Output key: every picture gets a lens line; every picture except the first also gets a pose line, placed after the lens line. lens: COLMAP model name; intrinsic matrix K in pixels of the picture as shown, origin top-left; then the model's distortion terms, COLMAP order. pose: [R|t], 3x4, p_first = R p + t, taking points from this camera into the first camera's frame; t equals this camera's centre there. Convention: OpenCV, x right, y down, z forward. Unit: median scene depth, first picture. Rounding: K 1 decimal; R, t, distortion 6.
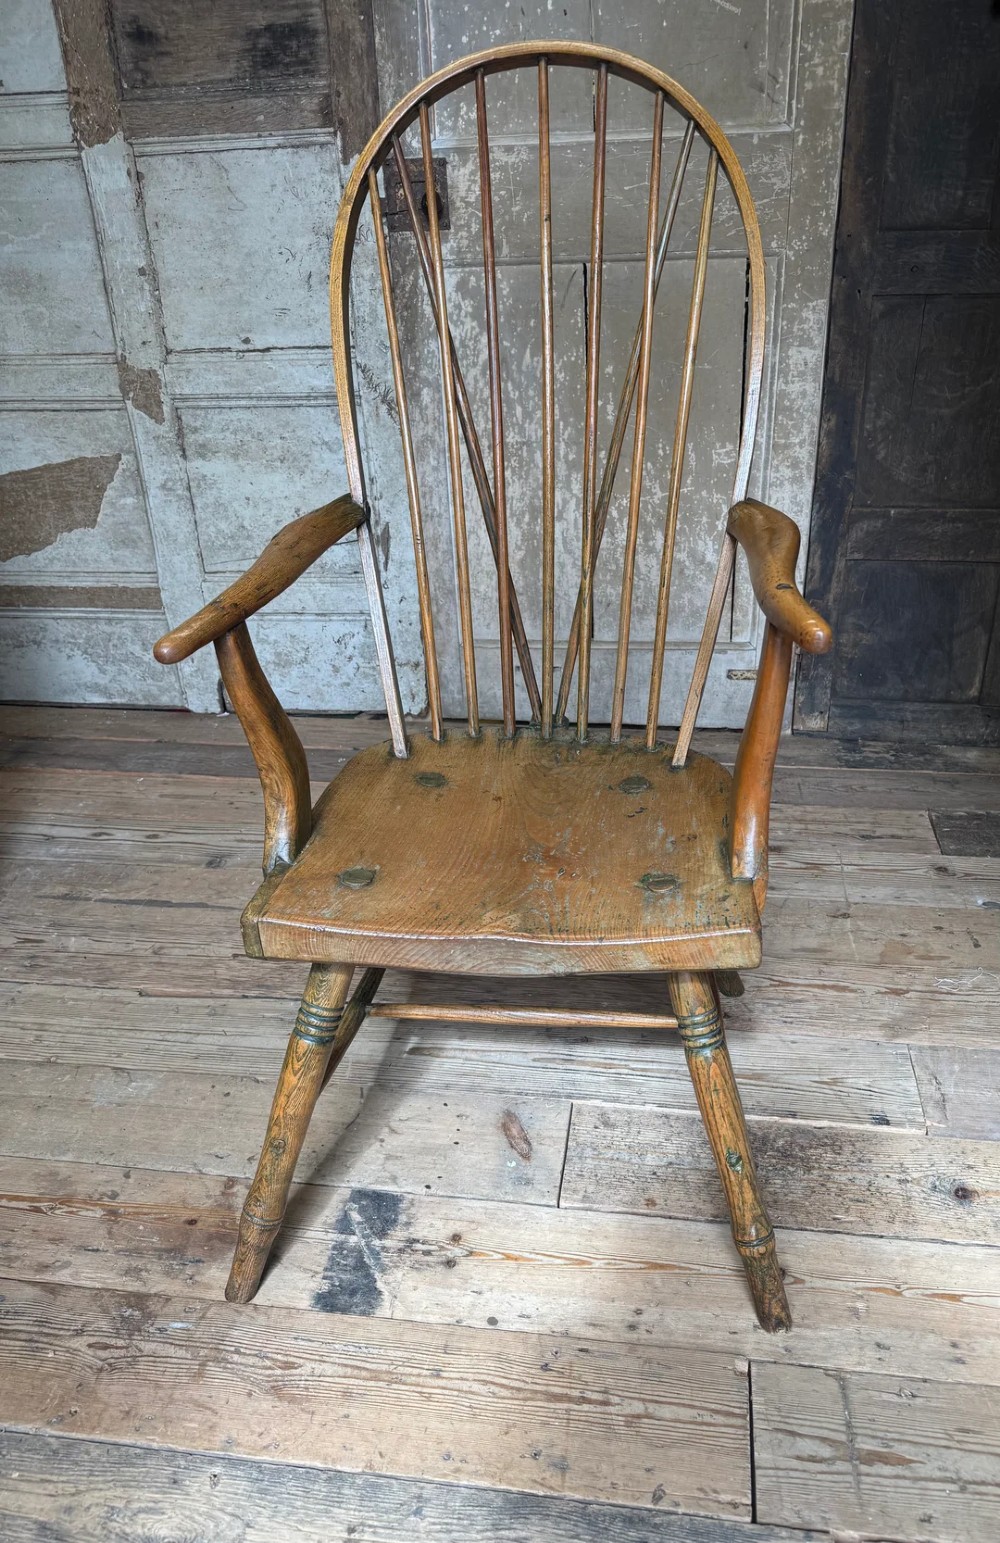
lens RADIAL K [[1113.5, 0, 537.8], [0, 1113.5, 774.1], [0, 0, 1]] dist [-0.001897, -0.001798]
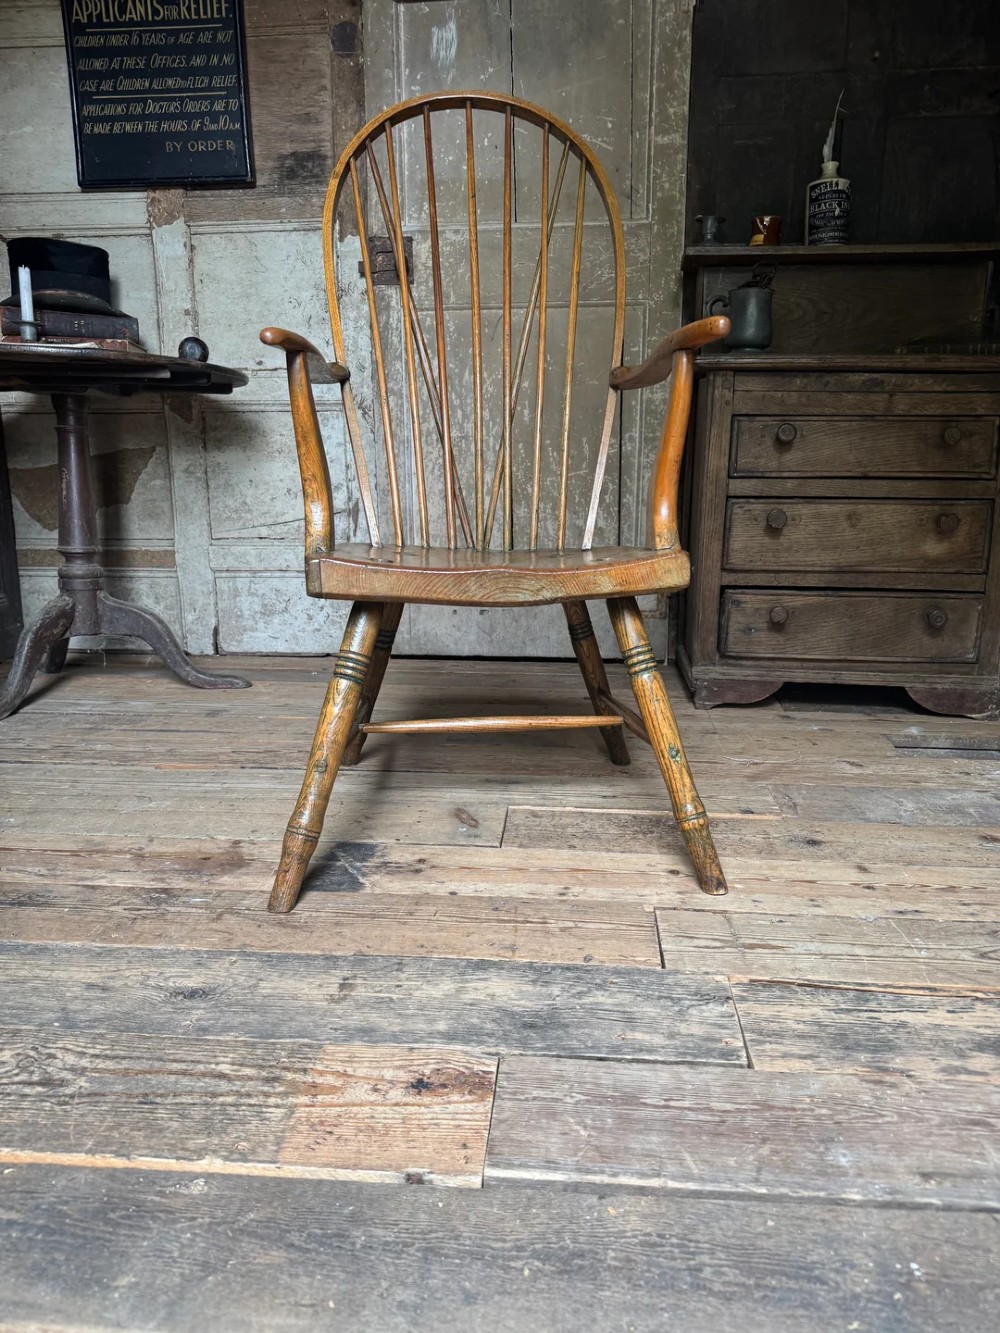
lens RADIAL K [[955.6, 0, 503.7], [0, 955.6, 673.7], [0, 0, 1]] dist [0.008729, -0.012542]
pose [[0.998308, 0.013195, 0.056625, -0.026611], [0.001197, 0.969040, -0.246902, 0.291955], [-0.058130, 0.246552, 0.967385, -0.063908]]
